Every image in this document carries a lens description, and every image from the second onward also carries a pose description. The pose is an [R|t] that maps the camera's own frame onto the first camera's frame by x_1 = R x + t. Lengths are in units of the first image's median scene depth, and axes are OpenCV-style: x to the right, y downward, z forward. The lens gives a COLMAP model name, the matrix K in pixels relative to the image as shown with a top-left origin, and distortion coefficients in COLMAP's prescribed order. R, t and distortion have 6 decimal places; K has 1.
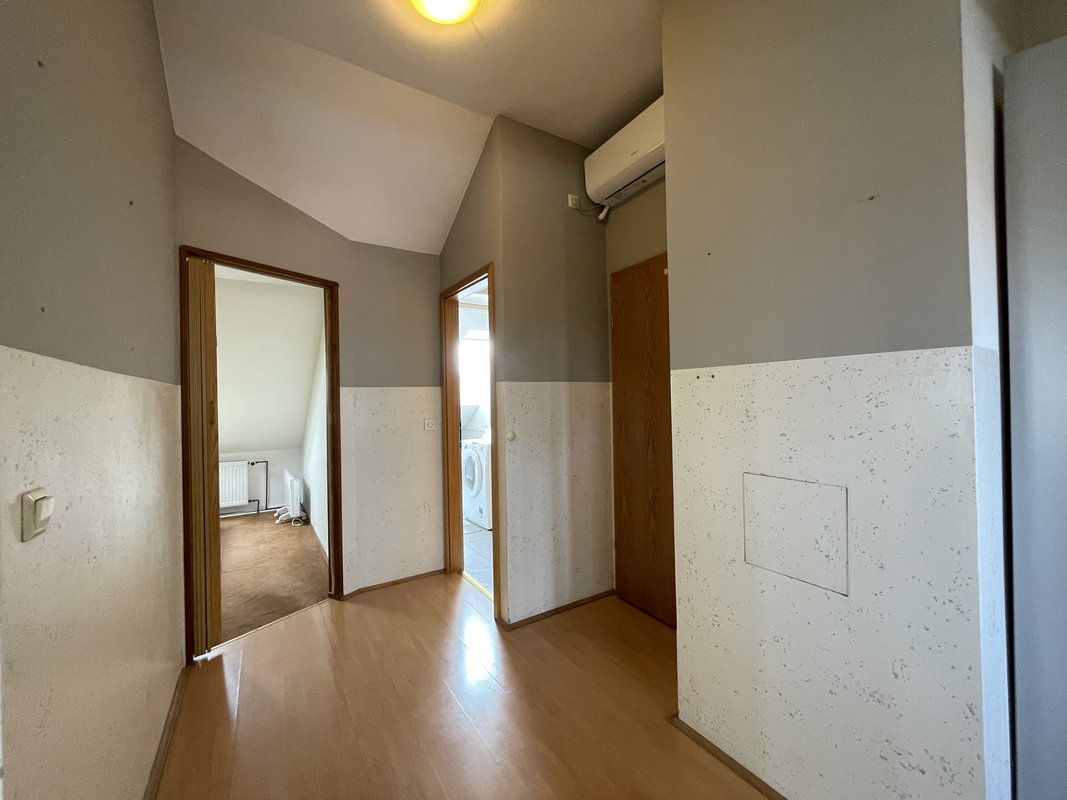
lens RADIAL K [[430.3, 0, 531.1], [0, 430.3, 397.4], [0, 0, 1]] dist [-0.001181, 0.000174]
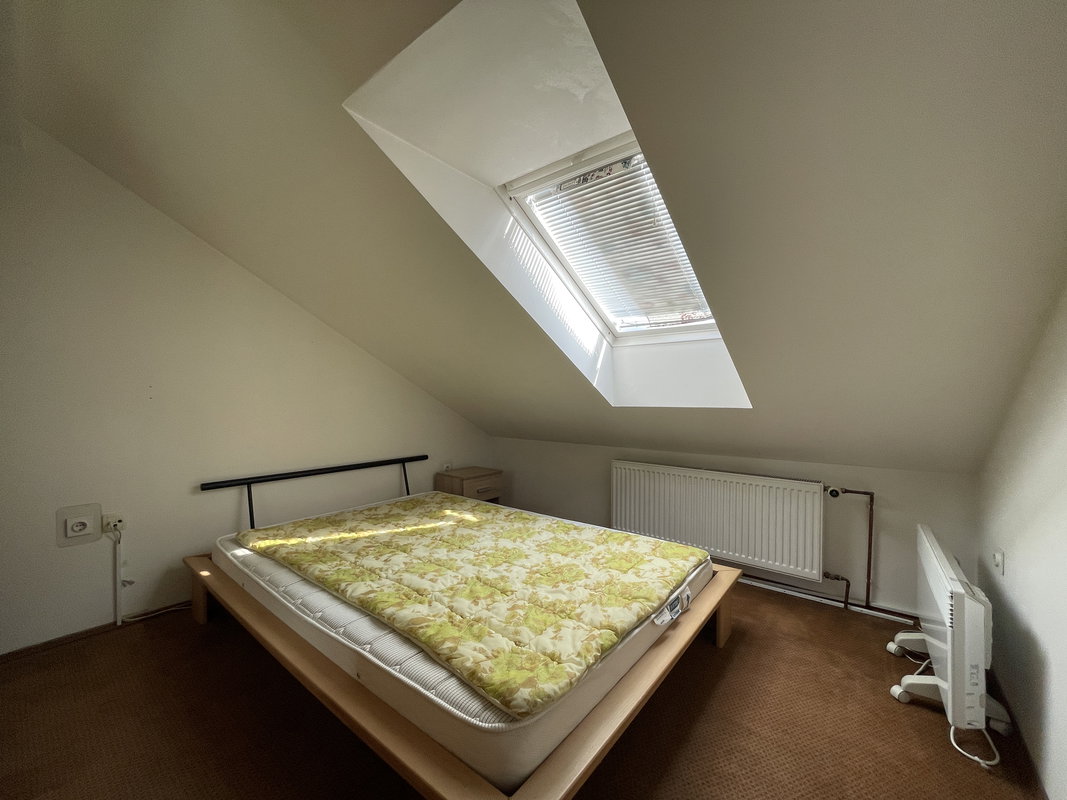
lens RADIAL K [[430.3, 0, 531.1], [0, 430.3, 397.4], [0, 0, 1]] dist [-0.001181, 0.000174]
pose [[0.322559, 0.022253, -0.946288, -0.341992], [-0.004352, 0.999748, 0.022027, 0.051105], [0.946539, -0.002987, 0.322574, 0.576629]]
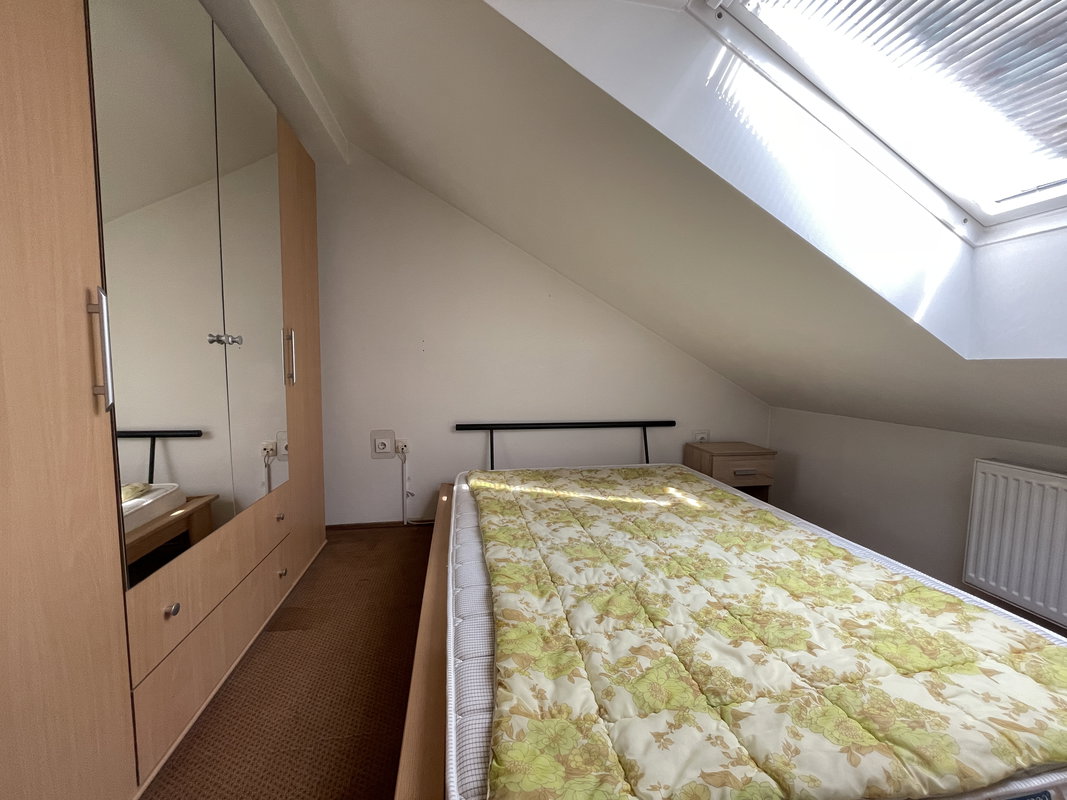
lens RADIAL K [[430.3, 0, 531.1], [0, 430.3, 397.4], [0, 0, 1]] dist [-0.001181, 0.000174]
pose [[-0.378805, 0.091909, -0.920901, -0.504806], [0.002952, 0.995171, 0.098107, 0.083342], [0.925472, 0.034445, -0.377247, 0.763011]]
